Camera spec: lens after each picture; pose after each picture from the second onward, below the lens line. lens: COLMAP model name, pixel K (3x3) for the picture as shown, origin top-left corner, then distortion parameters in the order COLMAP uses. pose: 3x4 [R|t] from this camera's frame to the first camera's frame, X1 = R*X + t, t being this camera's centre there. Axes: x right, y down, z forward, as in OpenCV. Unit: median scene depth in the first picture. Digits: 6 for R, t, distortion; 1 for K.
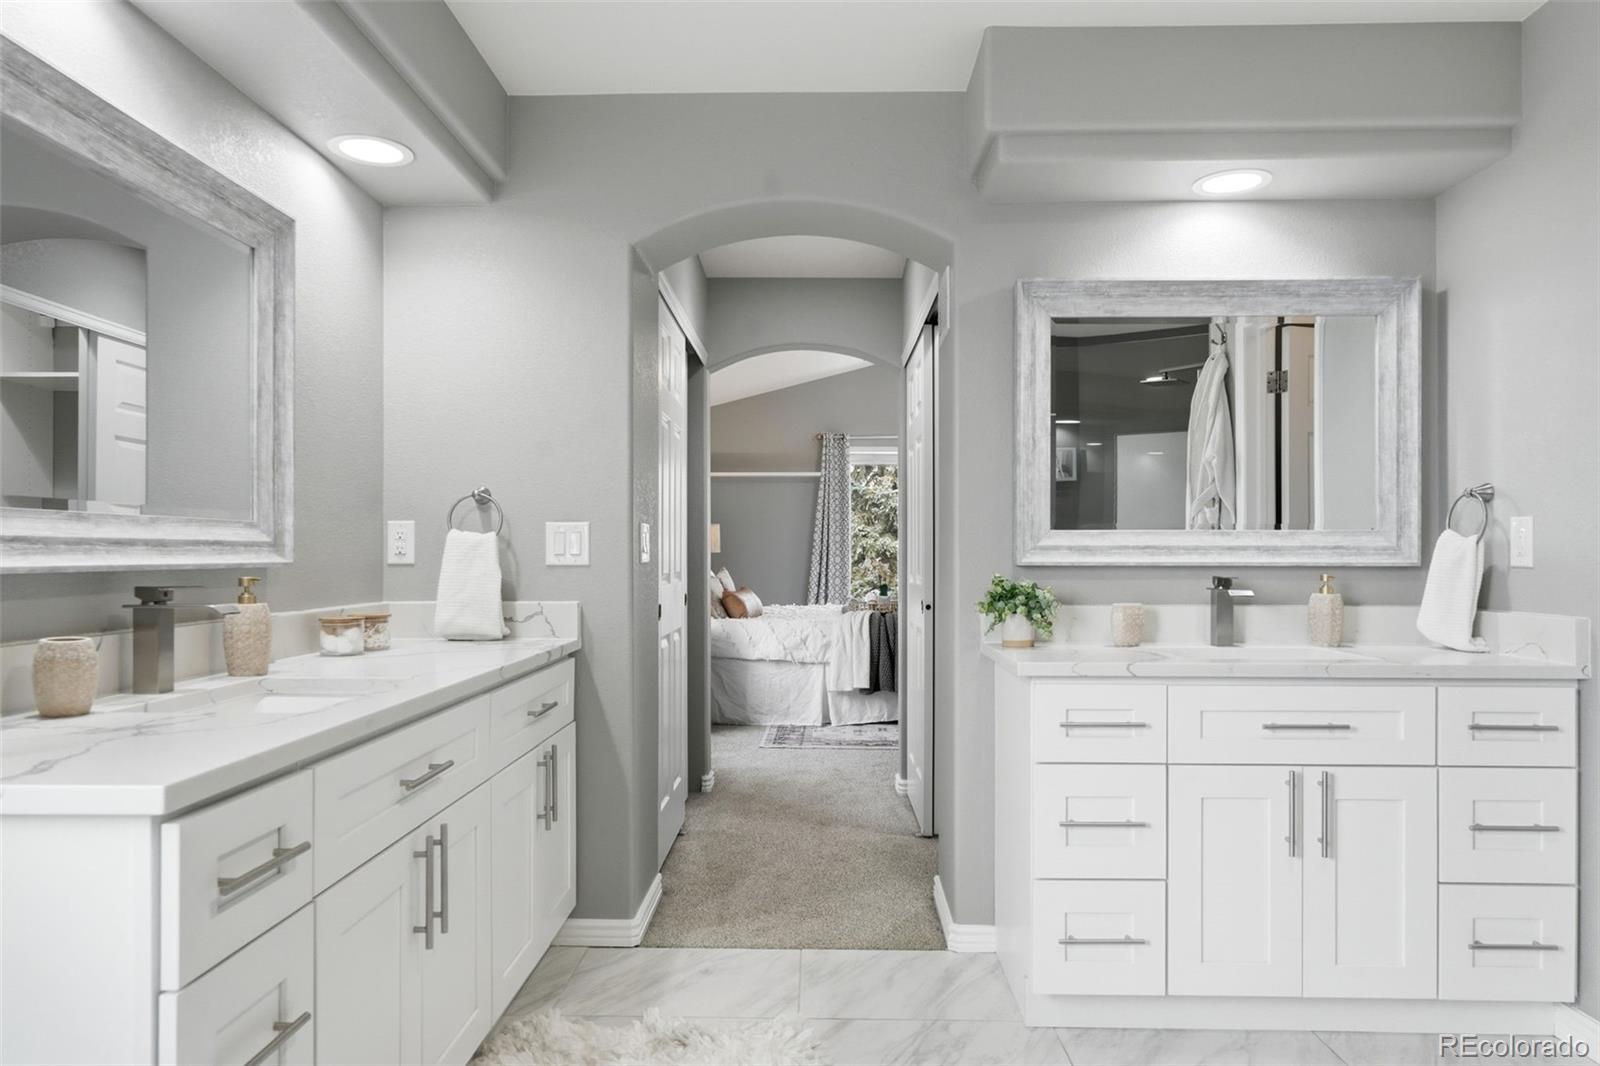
lens RADIAL K [[1041.4, 0, 796.3], [0, 1041.4, 535.7], [0, 0, 1]] dist [0.003978, 0.002368]
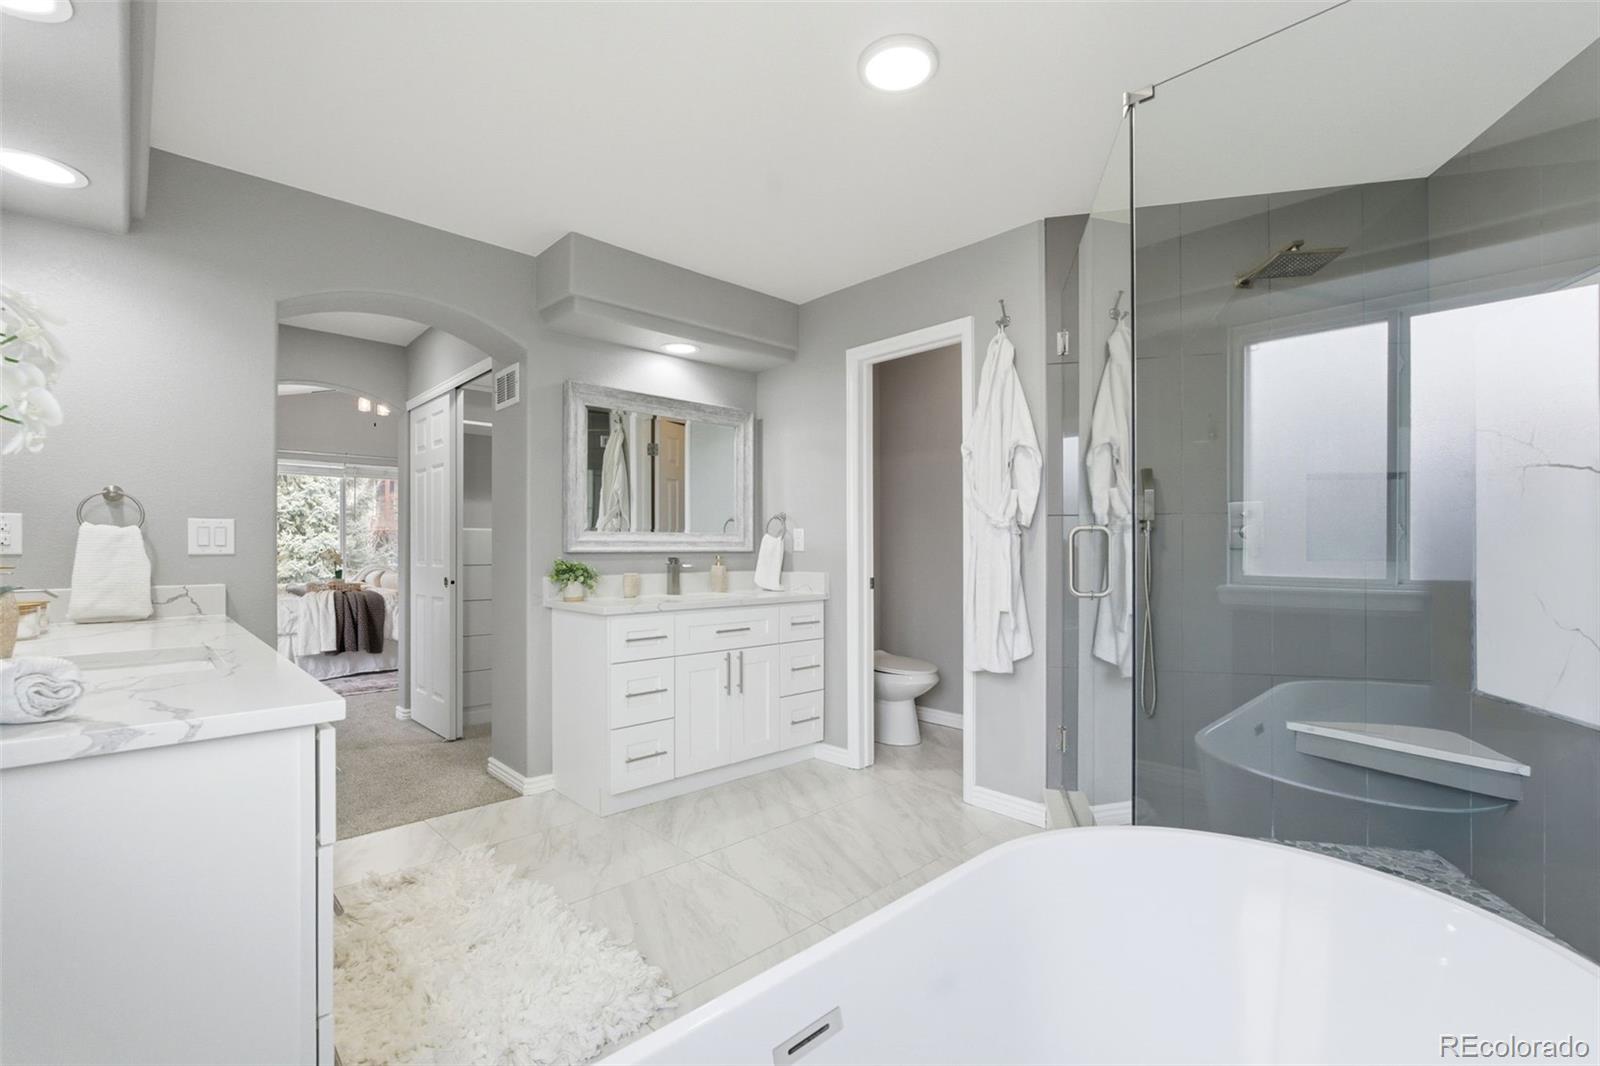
lens RADIAL K [[701.5, 0, 796.6], [0, 701.5, 530.3], [0, 0, 1]] dist [0.001250, 0.000347]
pose [[0.712998, 0.016119, 0.700981, -0.311626], [-0.011296, 0.999870, -0.011503, 0.002353], [-0.701075, 0.000284, 0.713087, -0.049880]]
